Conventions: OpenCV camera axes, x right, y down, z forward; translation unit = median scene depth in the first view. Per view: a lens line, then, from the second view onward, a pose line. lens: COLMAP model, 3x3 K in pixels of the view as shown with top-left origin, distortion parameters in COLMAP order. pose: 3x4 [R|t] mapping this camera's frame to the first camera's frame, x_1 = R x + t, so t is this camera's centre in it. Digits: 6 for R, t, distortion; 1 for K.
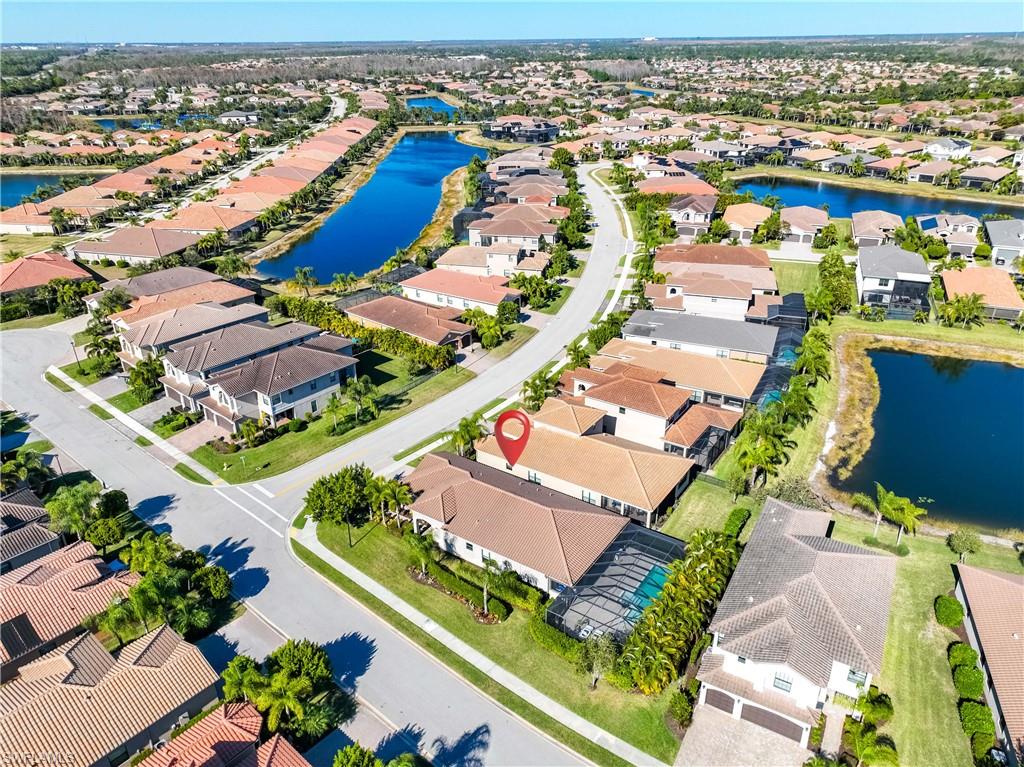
lens RADIAL K [[715.6, 0, 512.0], [0, 715.6, 383.5], [0, 0, 1]] dist [0.005461, 0.007502]
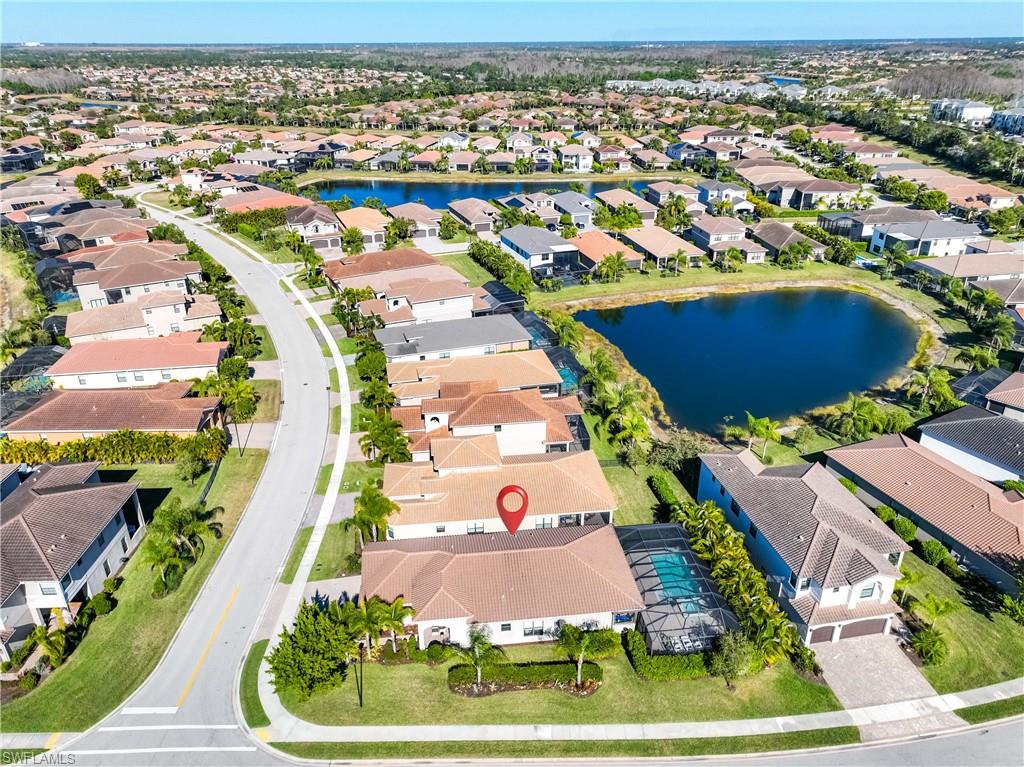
lens RADIAL K [[715.6, 0, 512.0], [0, 715.6, 383.5], [0, 0, 1]] dist [0.005461, 0.007502]
pose [[0.755818, -0.278645, 0.592534, -0.247368], [0.283808, 0.954922, 0.087045, -0.063238], [-0.590078, 0.102376, 0.800829, 0.144594]]
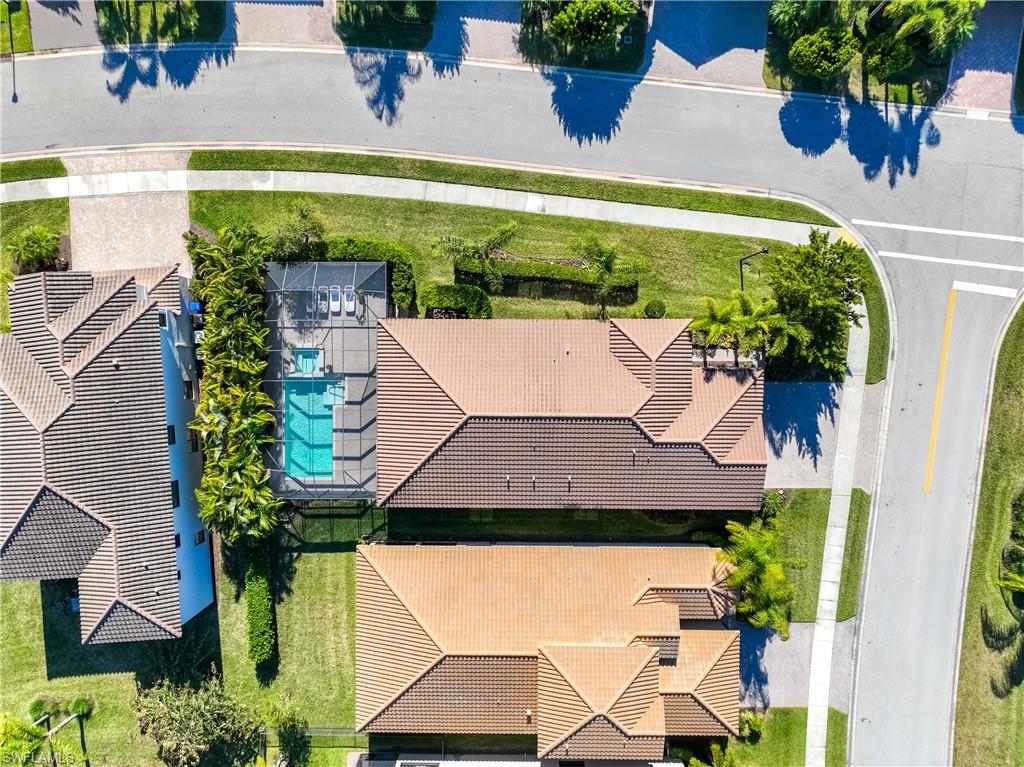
lens RADIAL K [[715.6, 0, 512.0], [0, 715.6, 383.5], [0, 0, 1]] dist [0.005461, 0.007502]
pose [[-0.828986, 0.558810, 0.022649, -0.002885], [-0.228704, -0.375679, 0.898087, -0.188777], [0.510369, 0.739322, 0.439235, 0.374125]]
